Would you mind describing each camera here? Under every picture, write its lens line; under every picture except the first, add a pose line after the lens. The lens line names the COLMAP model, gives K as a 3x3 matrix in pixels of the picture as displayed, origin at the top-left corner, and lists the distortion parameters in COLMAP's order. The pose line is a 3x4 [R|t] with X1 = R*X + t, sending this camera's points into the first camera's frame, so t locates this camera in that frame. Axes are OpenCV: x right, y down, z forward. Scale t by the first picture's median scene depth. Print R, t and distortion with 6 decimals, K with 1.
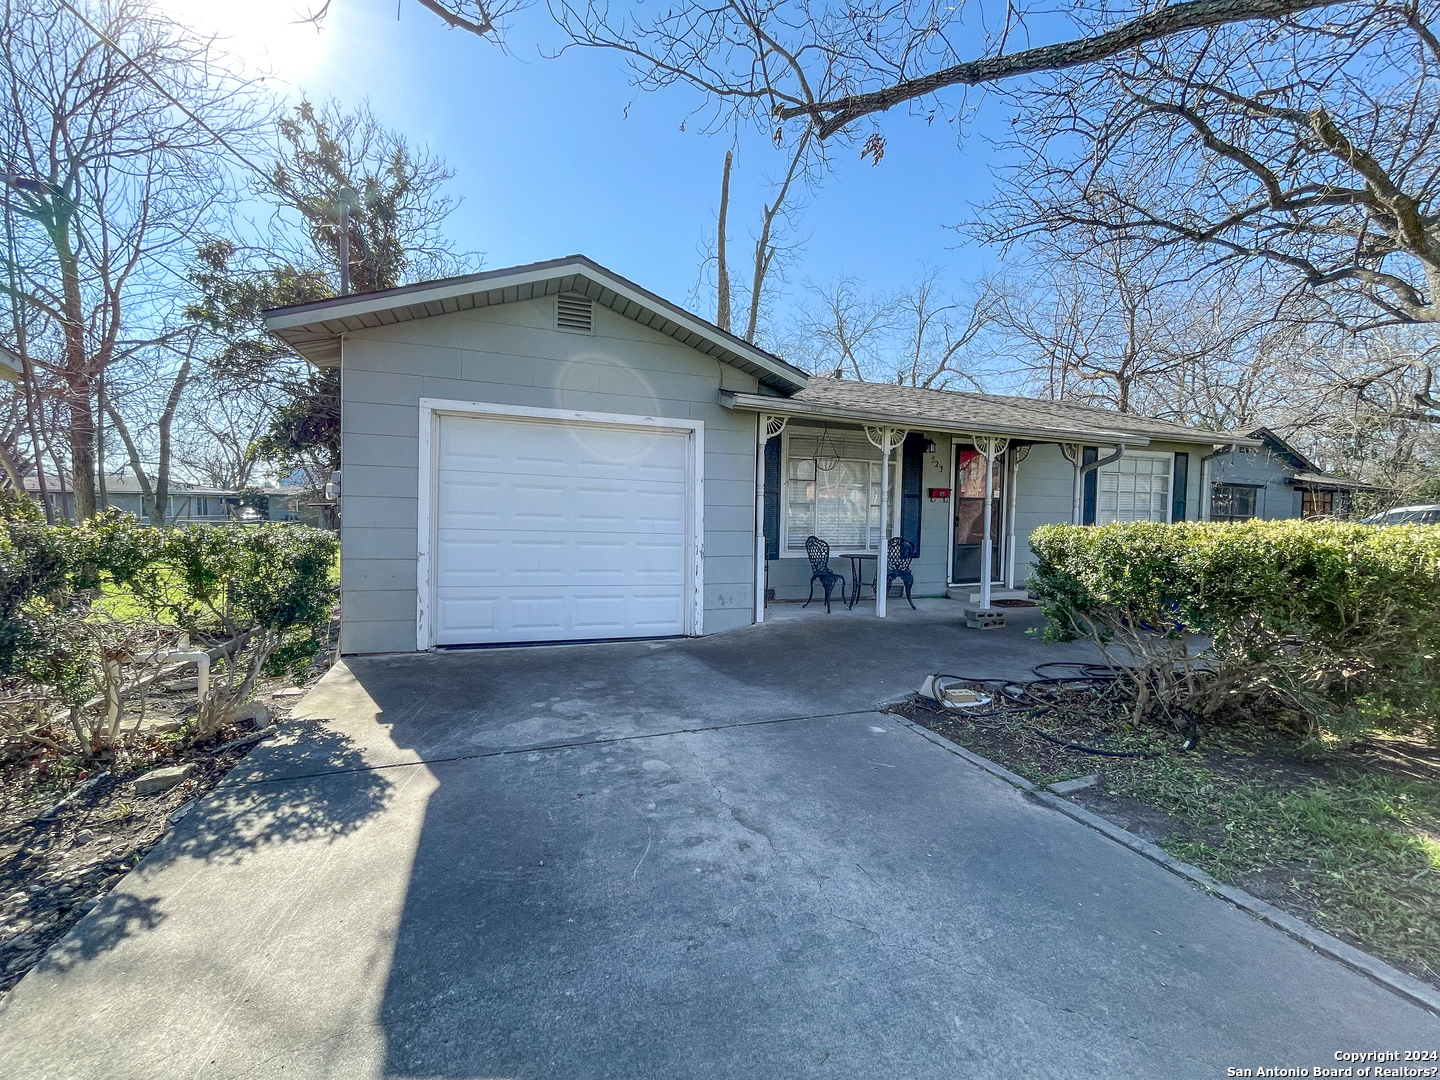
lens RADIAL K [[580.3, 0, 722.6], [0, 580.3, 539.8], [0, 0, 1]] dist [0.002594, 0.000276]
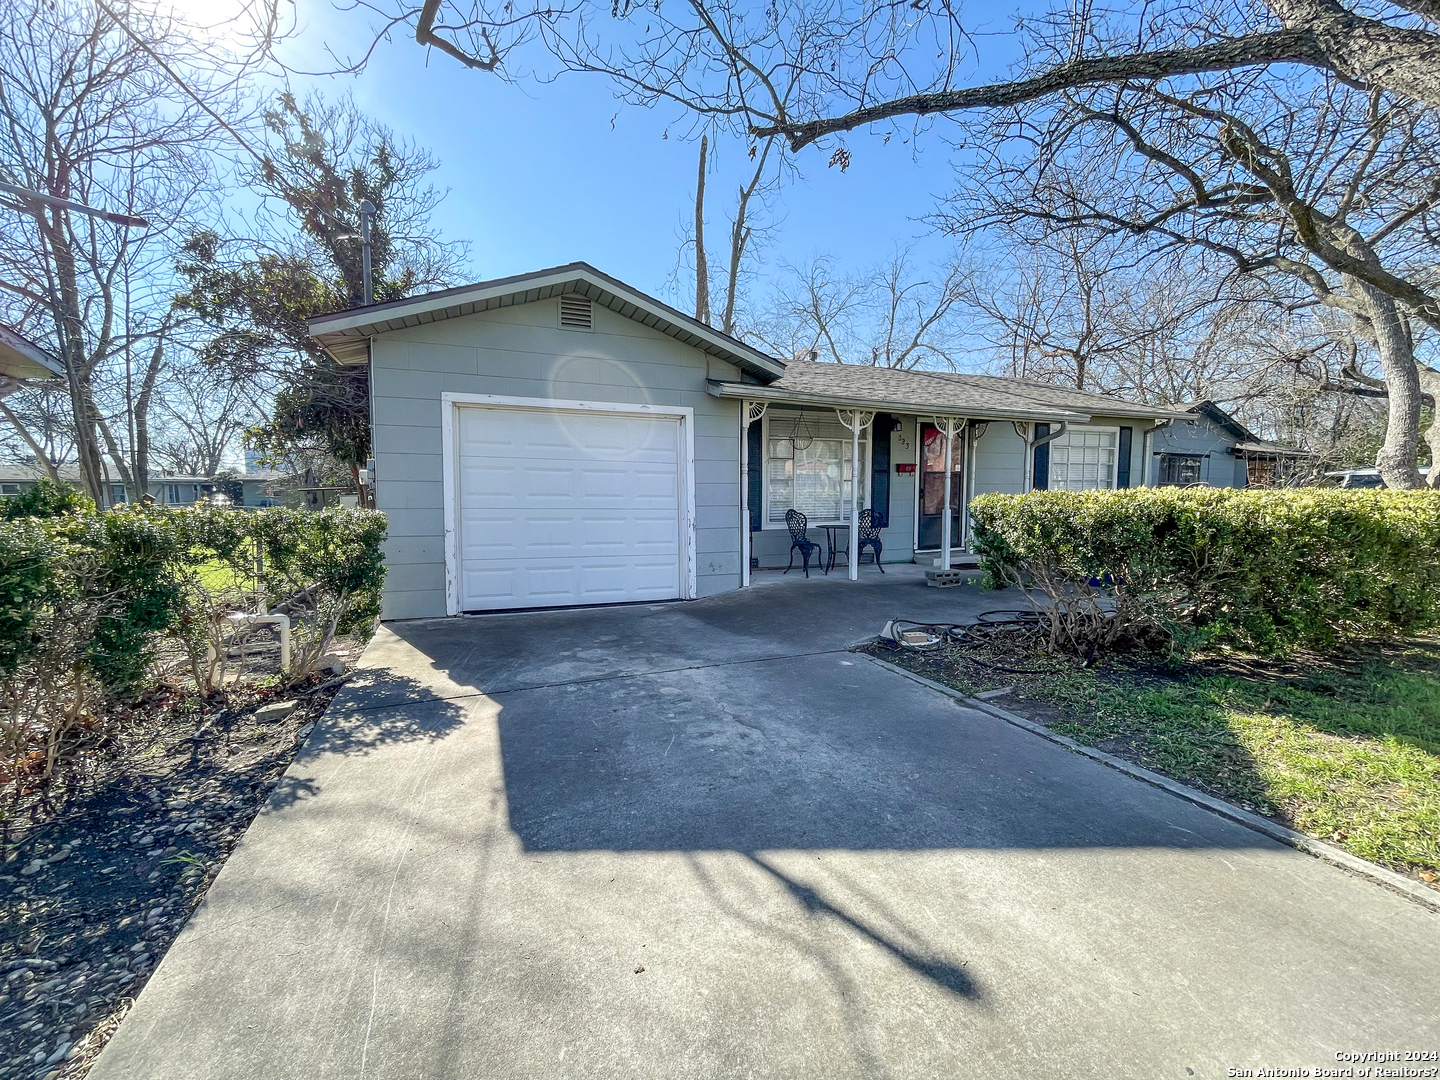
lens RADIAL K [[586.4, 0, 719.4], [0, 586.4, 537.1], [0, 0, 1]] dist [0.000076, 0.000274]
pose [[0.999335, -0.021295, 0.029608, -0.021530], [0.020278, 0.999208, 0.034239, 0.007297], [-0.030314, -0.033616, 0.998975, -0.145875]]
